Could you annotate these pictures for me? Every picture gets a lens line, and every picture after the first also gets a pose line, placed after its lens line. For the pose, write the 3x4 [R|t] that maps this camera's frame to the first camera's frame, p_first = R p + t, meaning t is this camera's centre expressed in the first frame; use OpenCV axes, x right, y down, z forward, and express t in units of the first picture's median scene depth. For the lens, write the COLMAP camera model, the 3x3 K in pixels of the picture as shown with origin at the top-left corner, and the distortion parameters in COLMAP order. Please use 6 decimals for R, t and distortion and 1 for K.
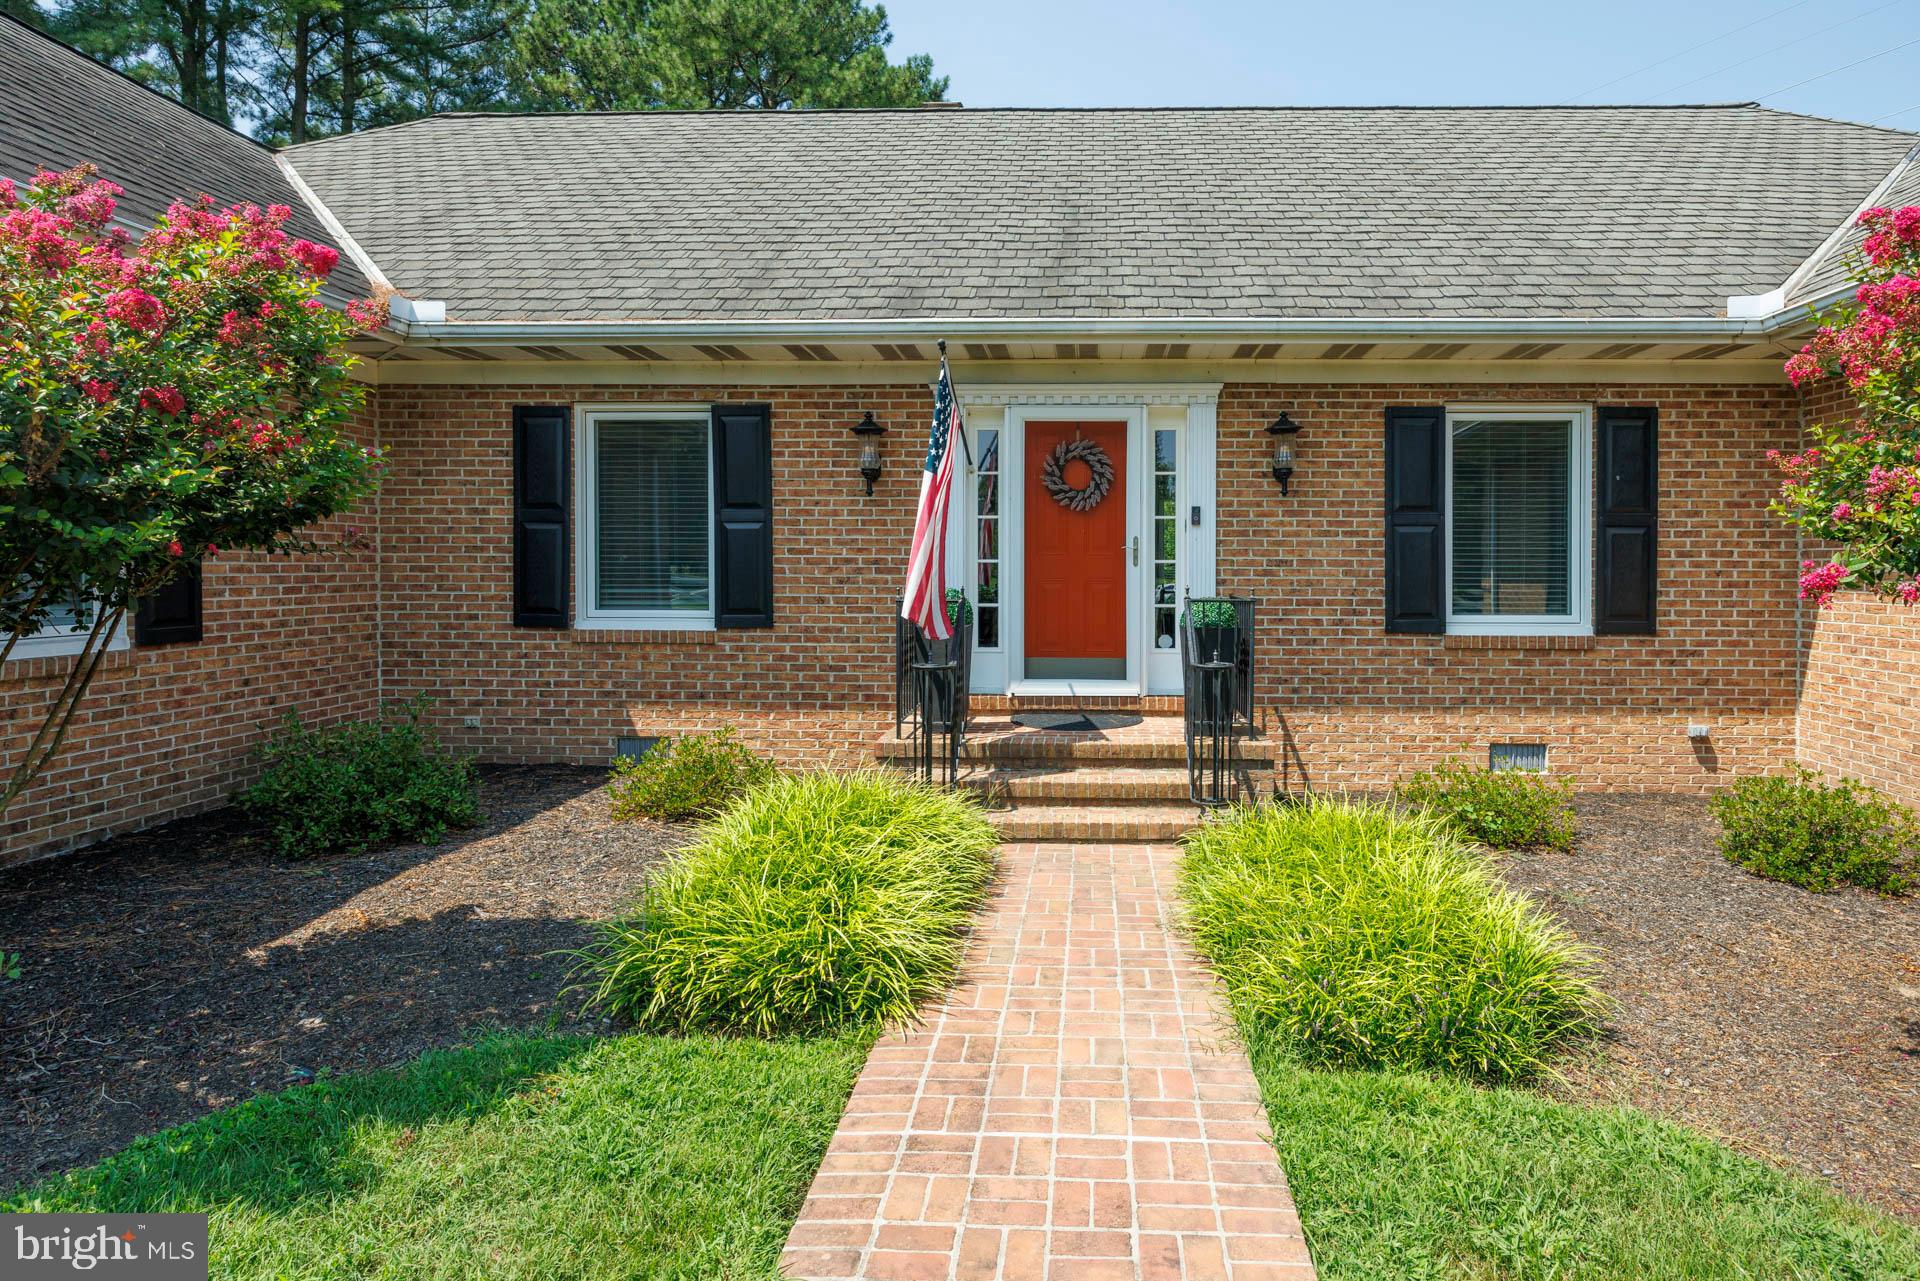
lens RADIAL K [[1114.0, 0, 1066.6], [0, 1114.0, 636.9], [0, 0, 1]] dist [-0.002548, -0.000167]
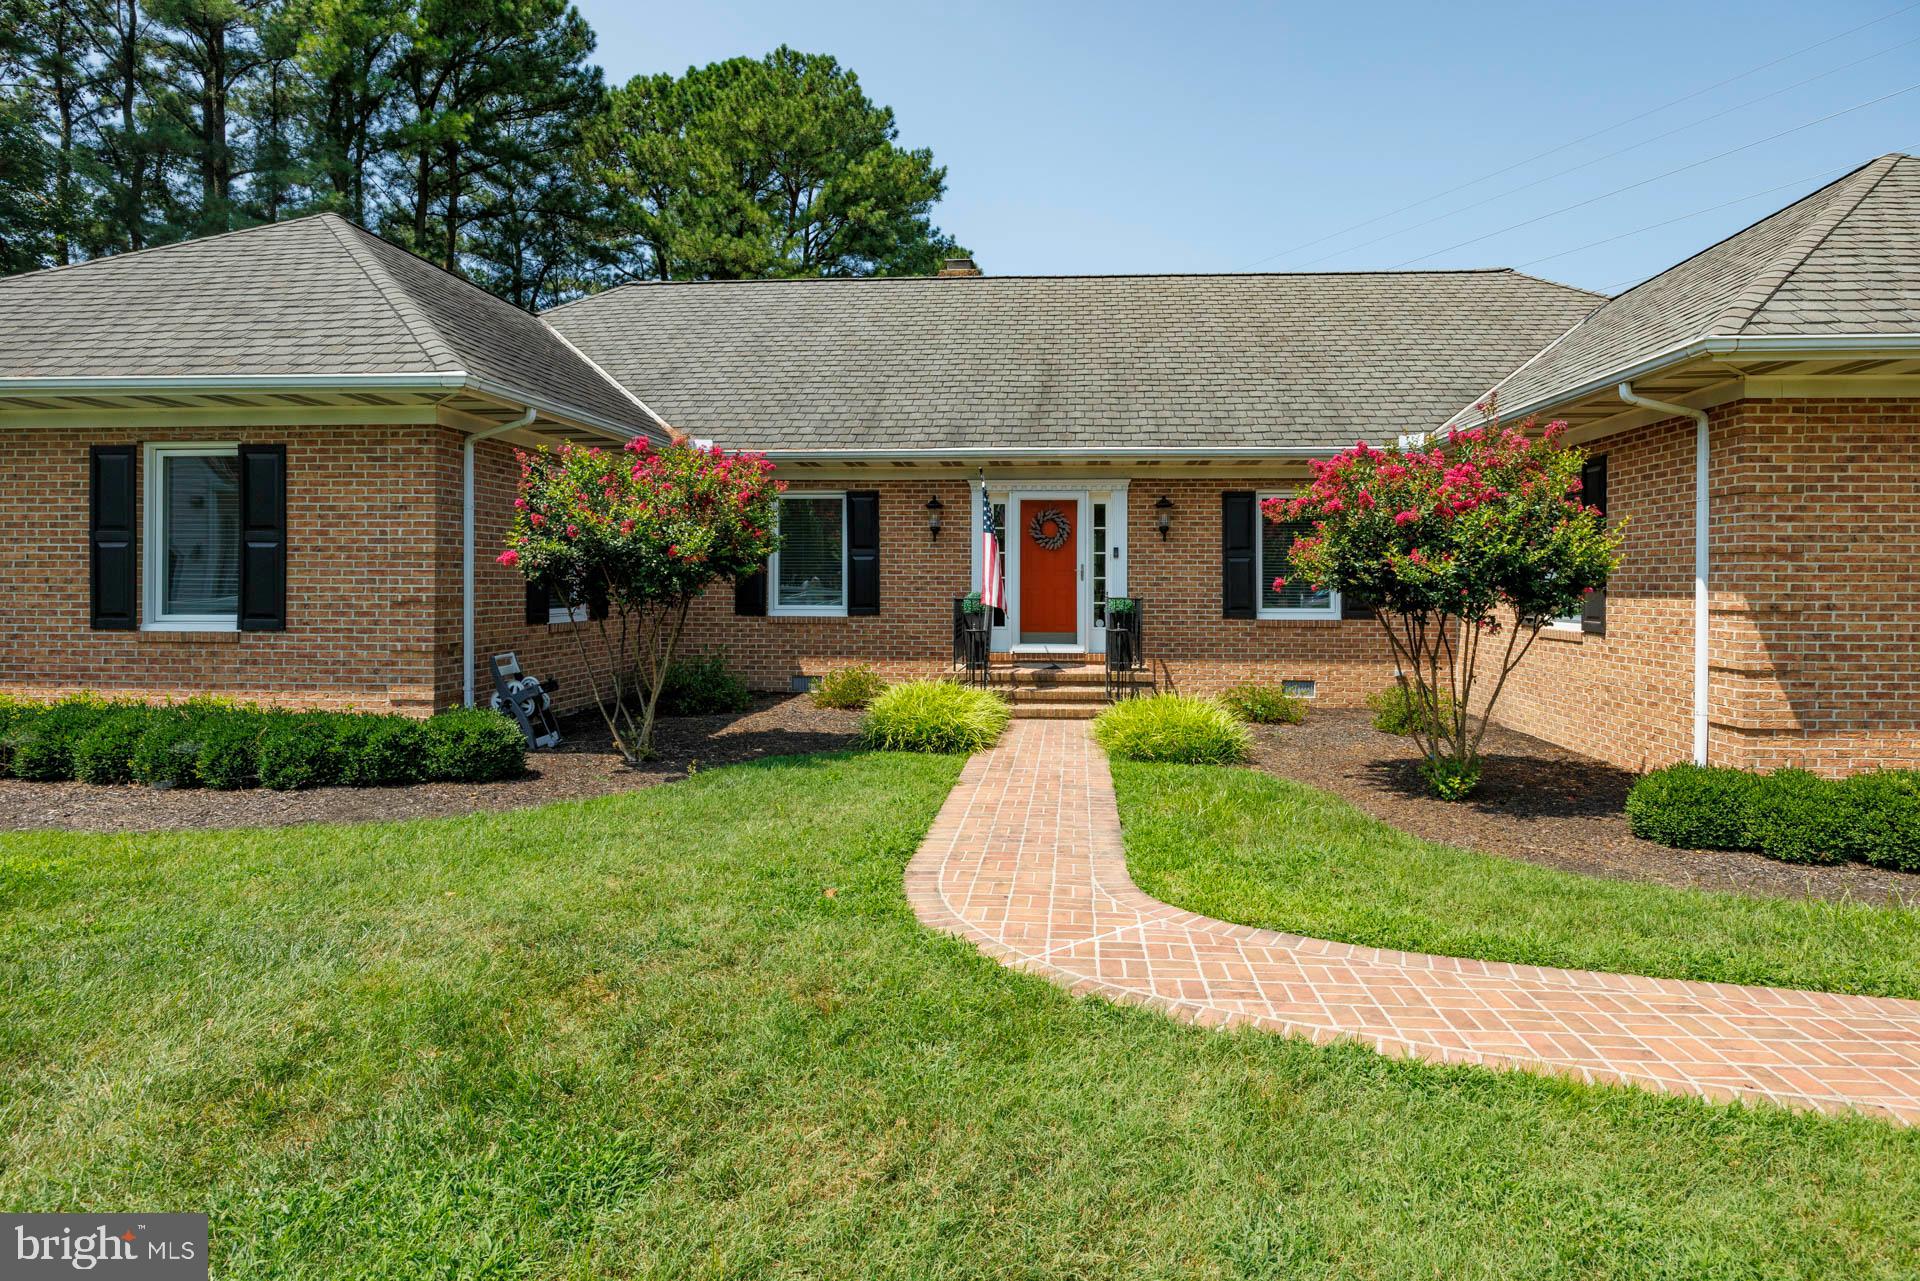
lens RADIAL K [[1107.4, 0, 1005.9], [0, 1107.4, 599.2], [0, 0, 1]] dist [0.002212, 0.000340]
pose [[0.999286, 0.000485, -0.037785, 0.006683], [-0.002356, 0.998772, -0.049479, 0.054668], [0.037715, 0.049532, 0.998060, -0.777889]]
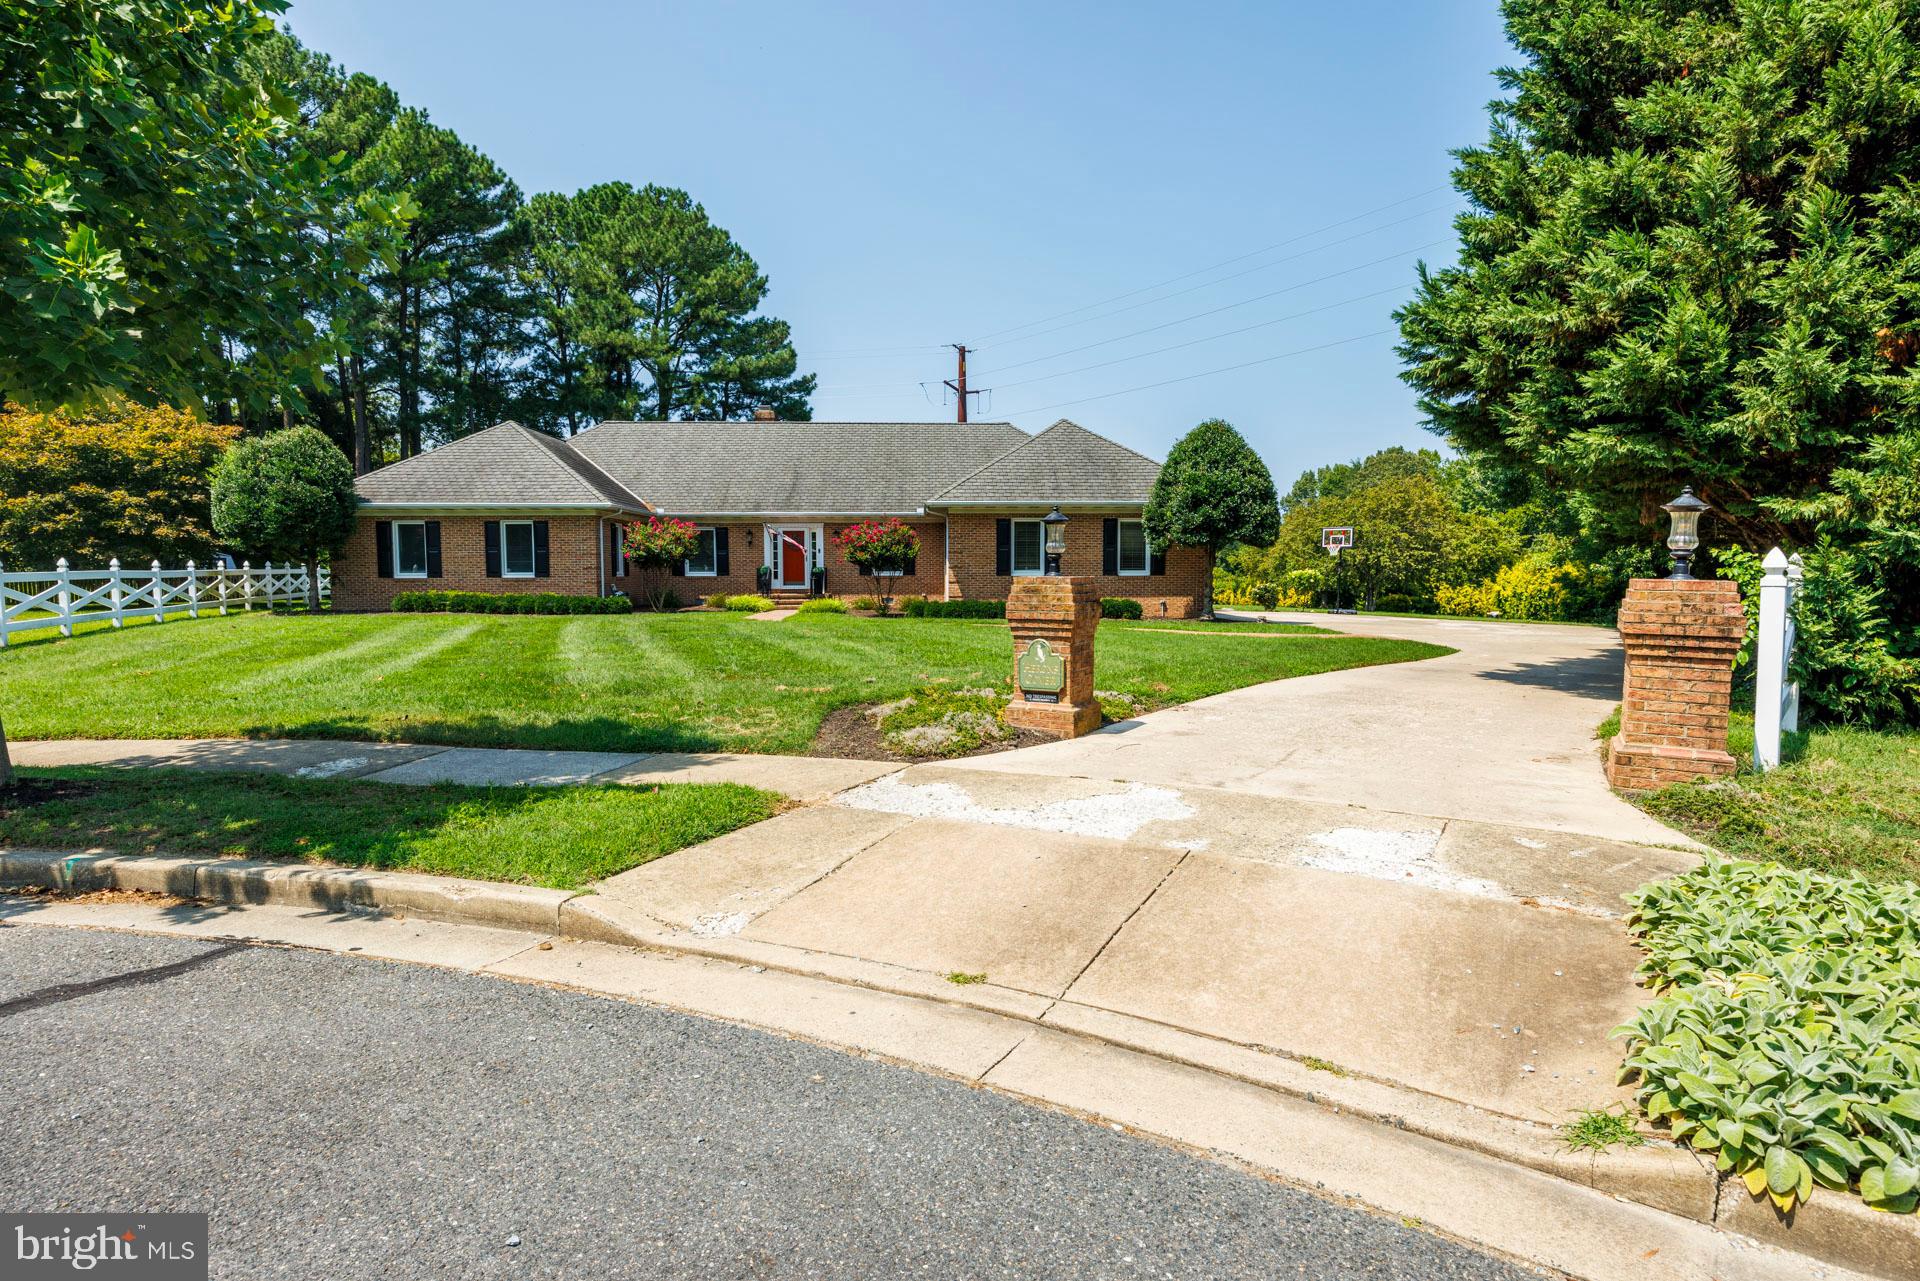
lens RADIAL K [[1084.5, 0, 960.0], [0, 1084.5, 640.5], [0, 0, 1]] dist [0.014298, -0.000424]
pose [[0.998164, -0.010894, 0.059573, 0.436610], [0.010819, 0.999940, 0.001586, 0.273124], [-0.059587, -0.000938, 0.998223, -3.655912]]
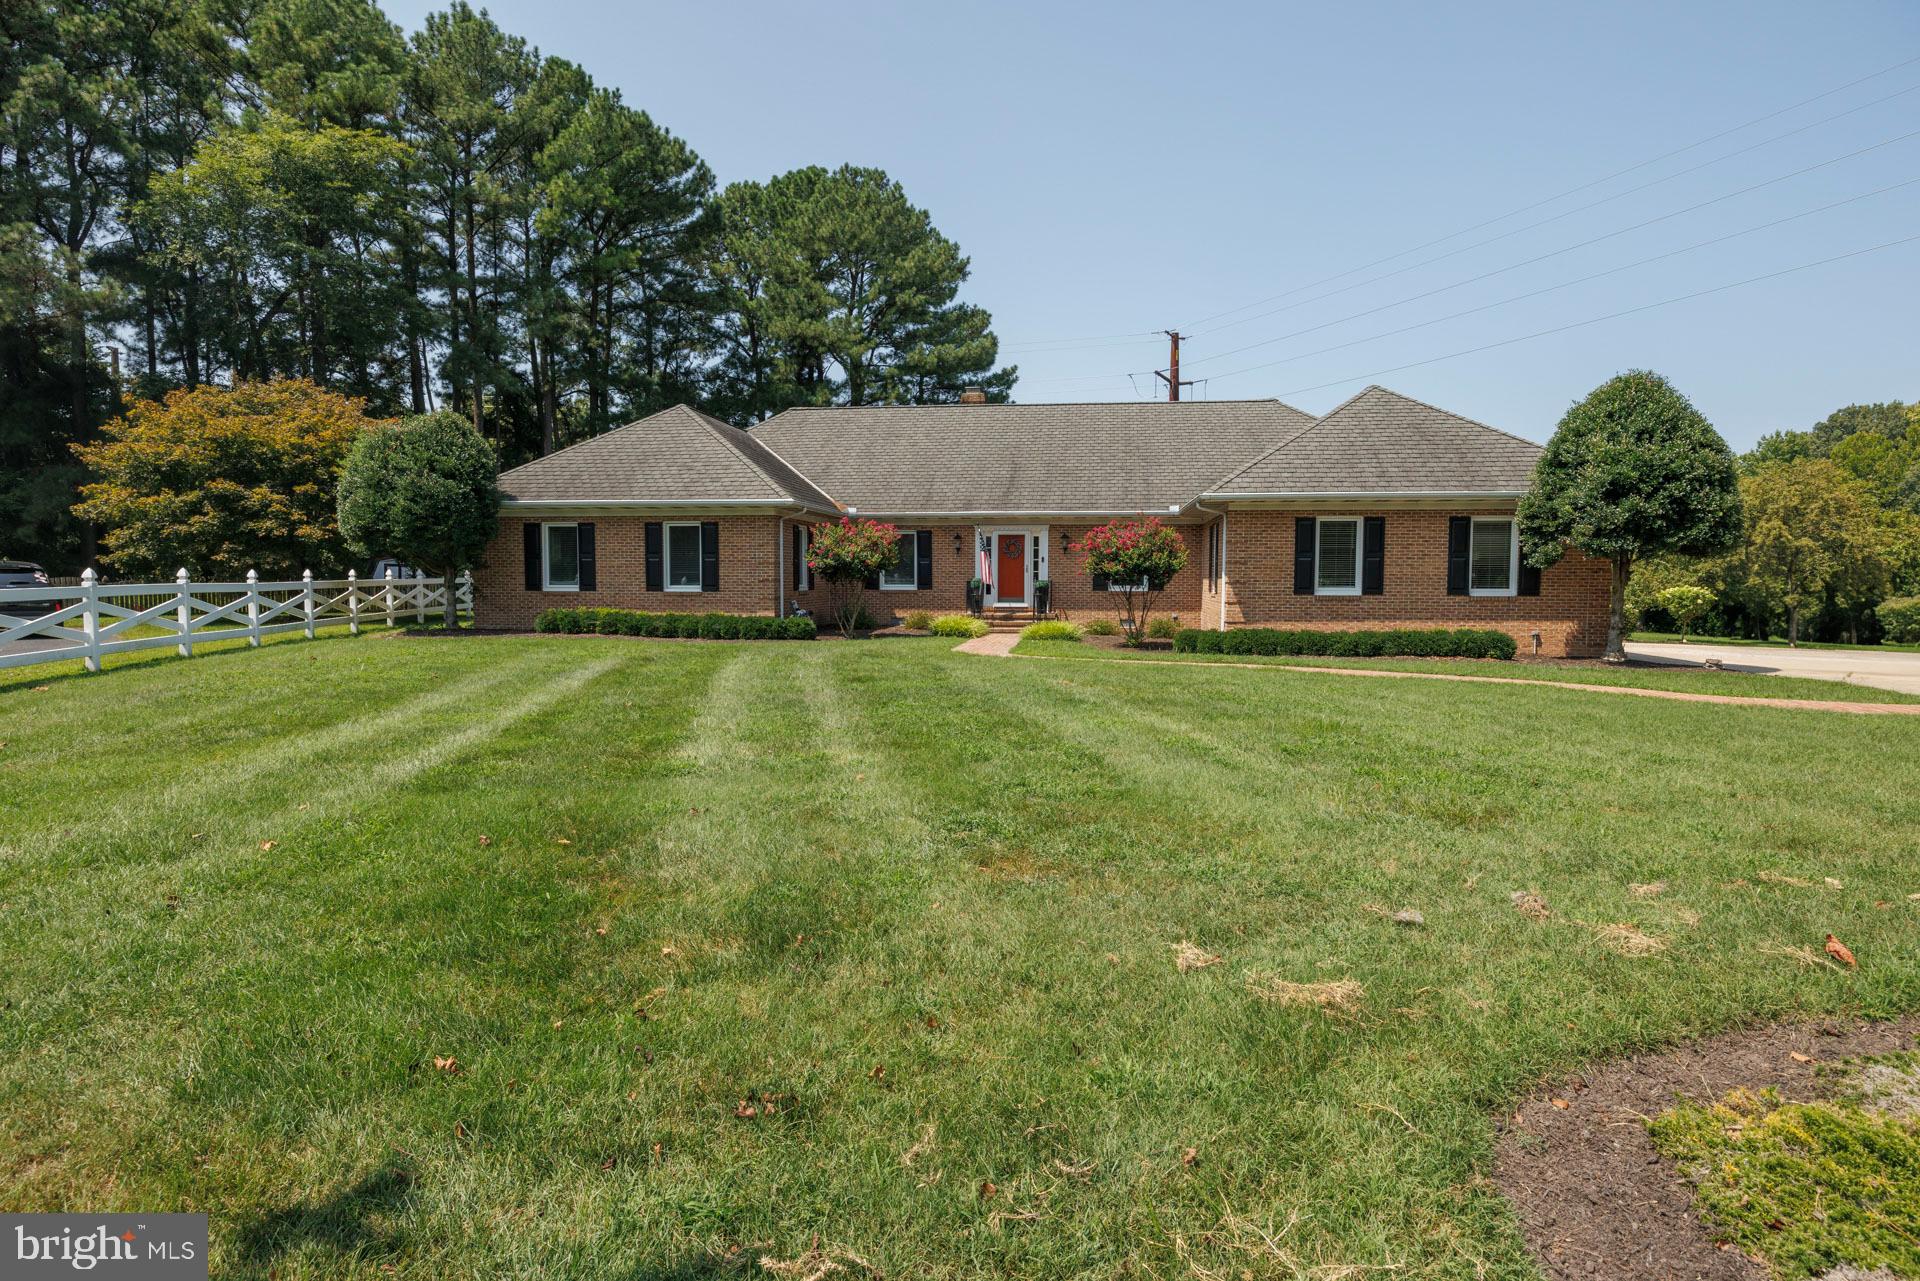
lens RADIAL K [[1084.5, 0, 960.0], [0, 1084.5, 640.5], [0, 0, 1]] dist [0.014298, -0.000424]
pose [[0.994442, 0.005544, -0.105143, 0.226422], [-0.006106, 0.999969, -0.005021, 0.188875], [0.105112, 0.005635, 0.994444, -2.720829]]
